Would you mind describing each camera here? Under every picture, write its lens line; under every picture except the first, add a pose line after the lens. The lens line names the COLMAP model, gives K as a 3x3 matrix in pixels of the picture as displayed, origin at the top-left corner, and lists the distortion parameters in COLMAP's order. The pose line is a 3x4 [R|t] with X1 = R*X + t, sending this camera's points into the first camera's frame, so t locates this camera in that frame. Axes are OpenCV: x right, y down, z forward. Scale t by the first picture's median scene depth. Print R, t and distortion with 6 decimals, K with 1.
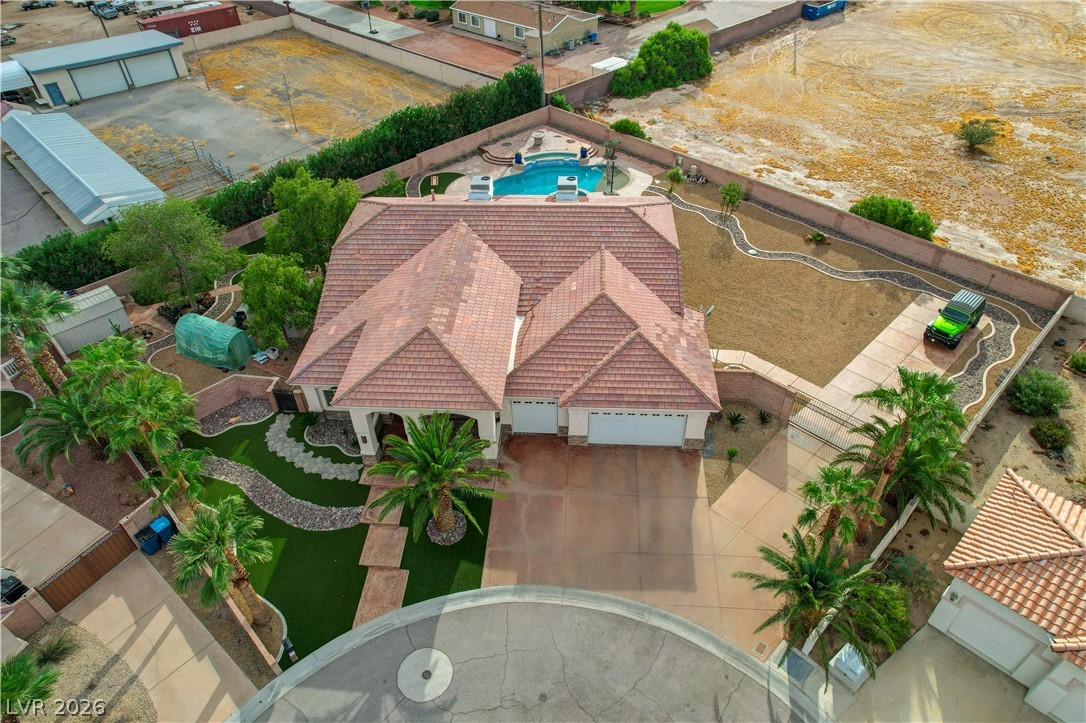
lens RADIAL K [[697.0, 0, 548.9], [0, 697.0, 360.4], [0, 0, 1]] dist [-0.069944, 0.079803]
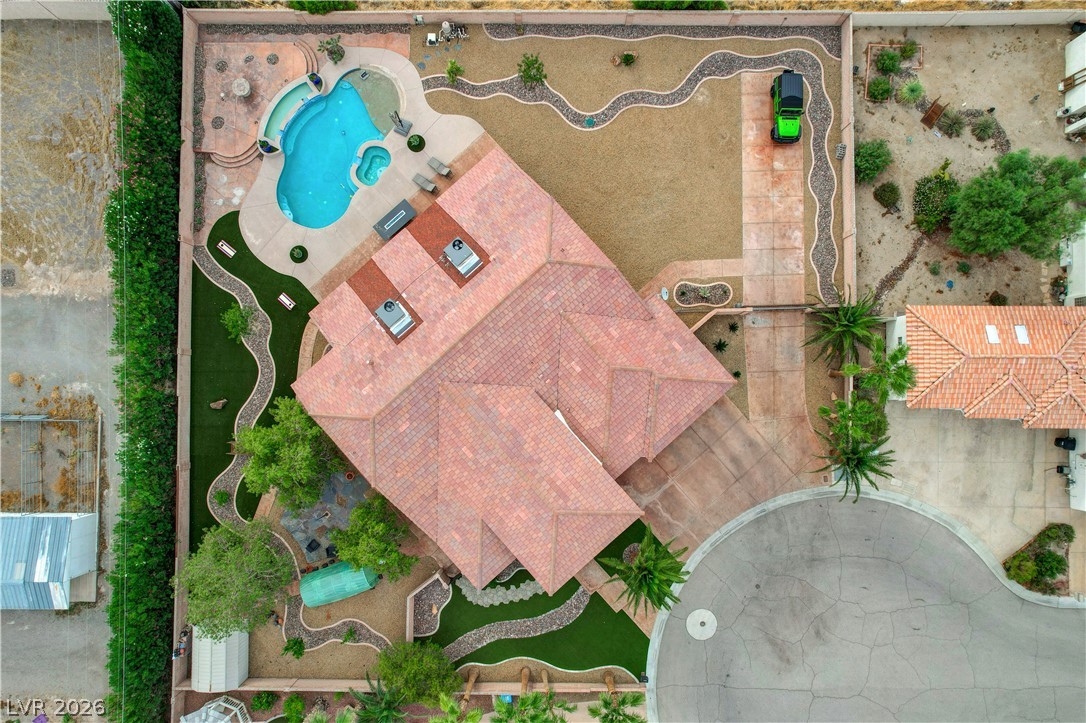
lens RADIAL K [[688.6, 0, 542.9], [0, 688.6, 371.9], [0, 0, 1]] dist [-0.063883, 0.076031]
pose [[0.704801, -0.708265, 0.040196, -0.034474], [0.446547, 0.486964, 0.750641, -0.607440], [-0.551227, -0.511103, 0.659487, 0.175996]]
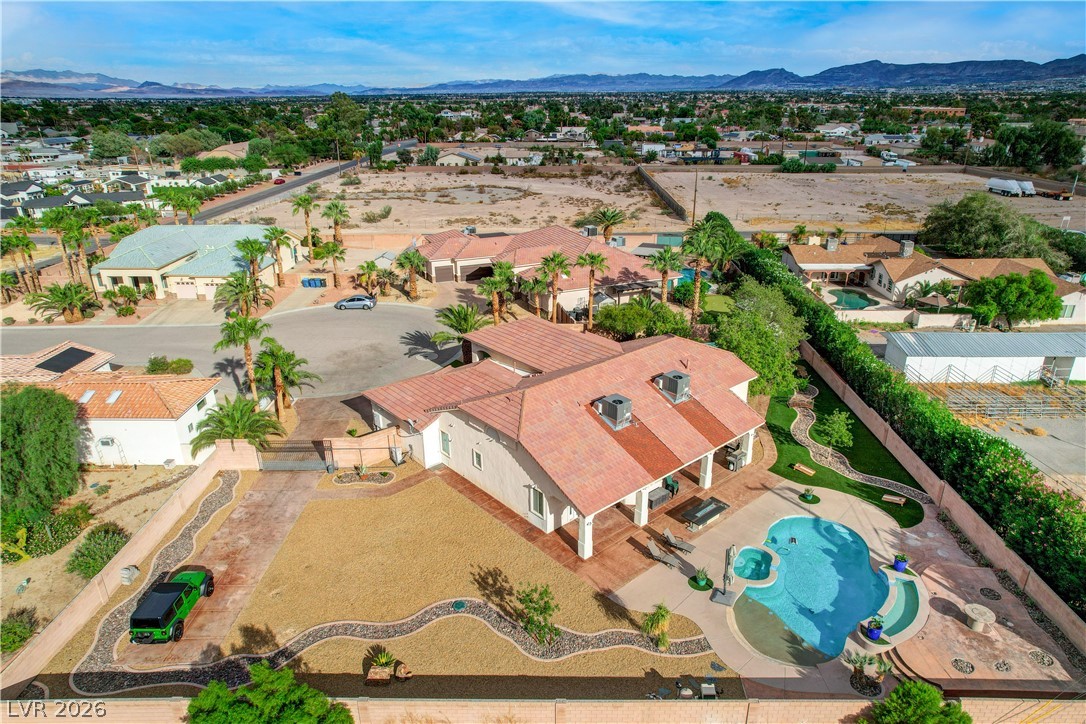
lens RADIAL K [[704.5, 0, 551.2], [0, 704.5, 361.7], [0, 0, 1]] dist [-0.071554, 0.082430]
pose [[-0.711827, 0.275395, -0.646111, 0.500692], [-0.438742, 0.544002, 0.715240, -0.675130], [0.548459, 0.792603, -0.266408, 0.853245]]
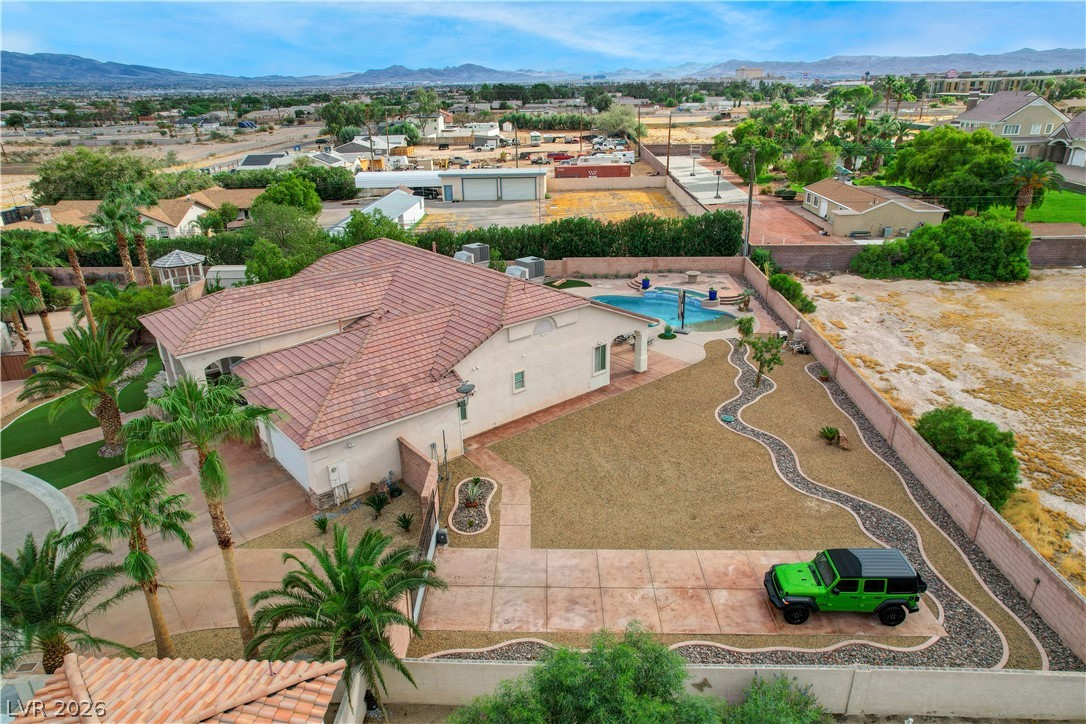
lens RADIAL K [[706.9, 0, 548.3], [0, 706.9, 364.3], [0, 0, 1]] dist [-0.063753, 0.076408]
pose [[0.688689, 0.275322, -0.670750, 0.524770], [-0.463083, 0.878858, -0.114725, -0.028818], [0.557908, 0.389623, 0.732757, 0.277349]]
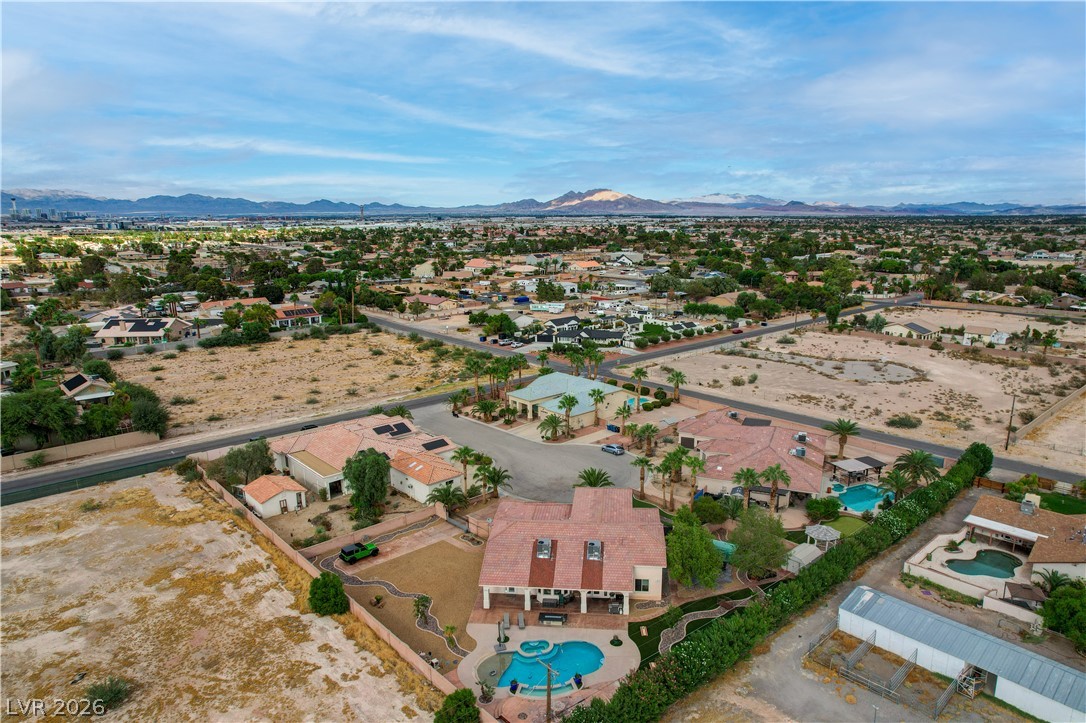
lens RADIAL K [[688.6, 0, 542.9], [0, 688.6, 371.9], [0, 0, 1]] dist [-0.063883, 0.076031]
pose [[-0.998146, 0.018195, 0.058087, -0.057519], [0.057348, 0.601001, 0.797189, -1.372109], [-0.020405, 0.799041, -0.600930, 1.238393]]
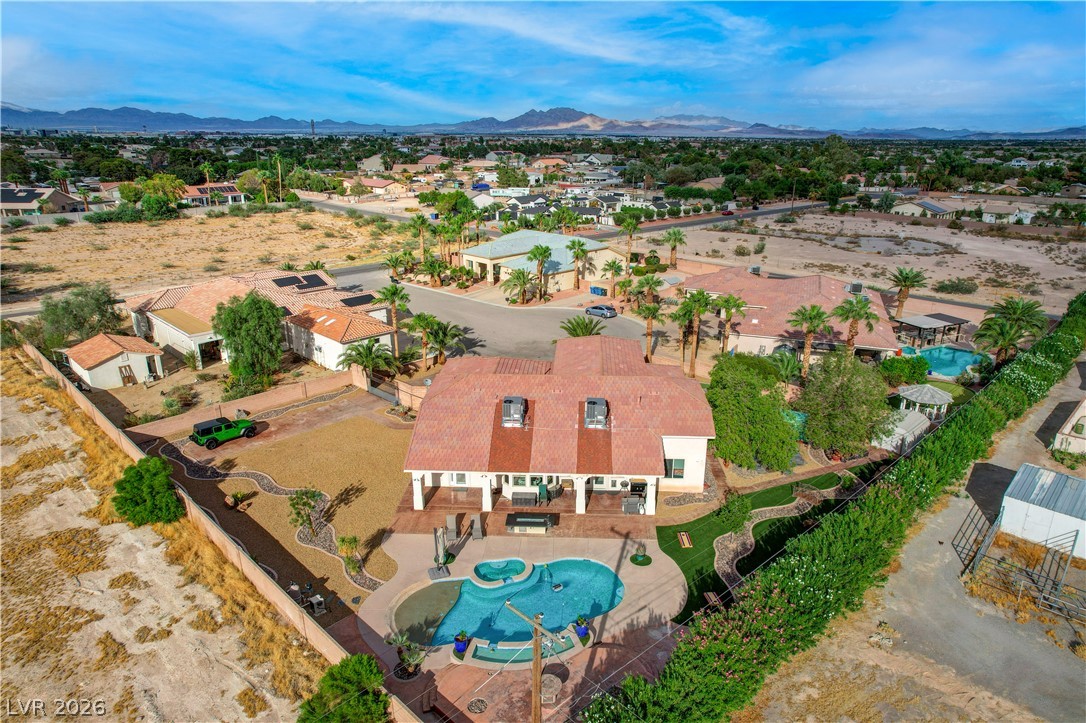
lens RADIAL K [[697.0, 0, 548.9], [0, 697.0, 360.4], [0, 0, 1]] dist [-0.069944, 0.079803]
pose [[-0.999846, 0.016970, -0.004538, -0.017778], [0.005019, 0.523513, 0.852003, -0.868131], [0.016834, 0.851848, -0.523518, 1.099987]]
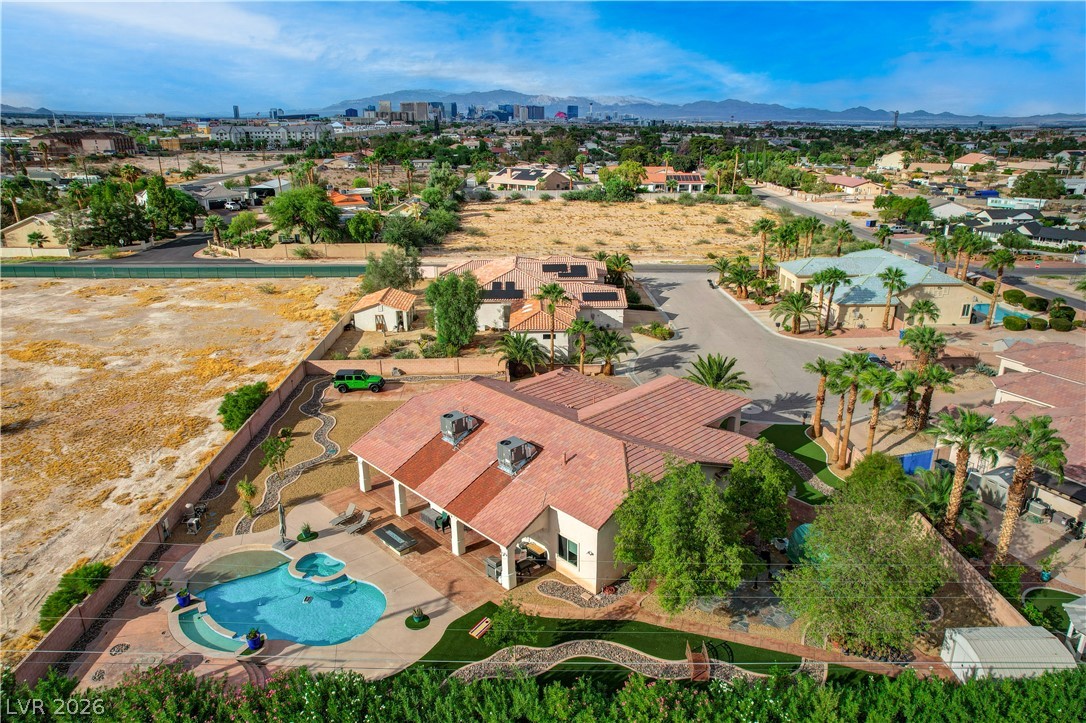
lens RADIAL K [[704.5, 0, 551.2], [0, 704.5, 361.2], [0, 0, 1]] dist [-0.071554, 0.082430]
pose [[-0.738503, -0.202663, 0.643071, -0.520441], [0.443601, 0.572224, 0.689767, -0.688780], [-0.507771, 0.794662, -0.332687, 0.882407]]
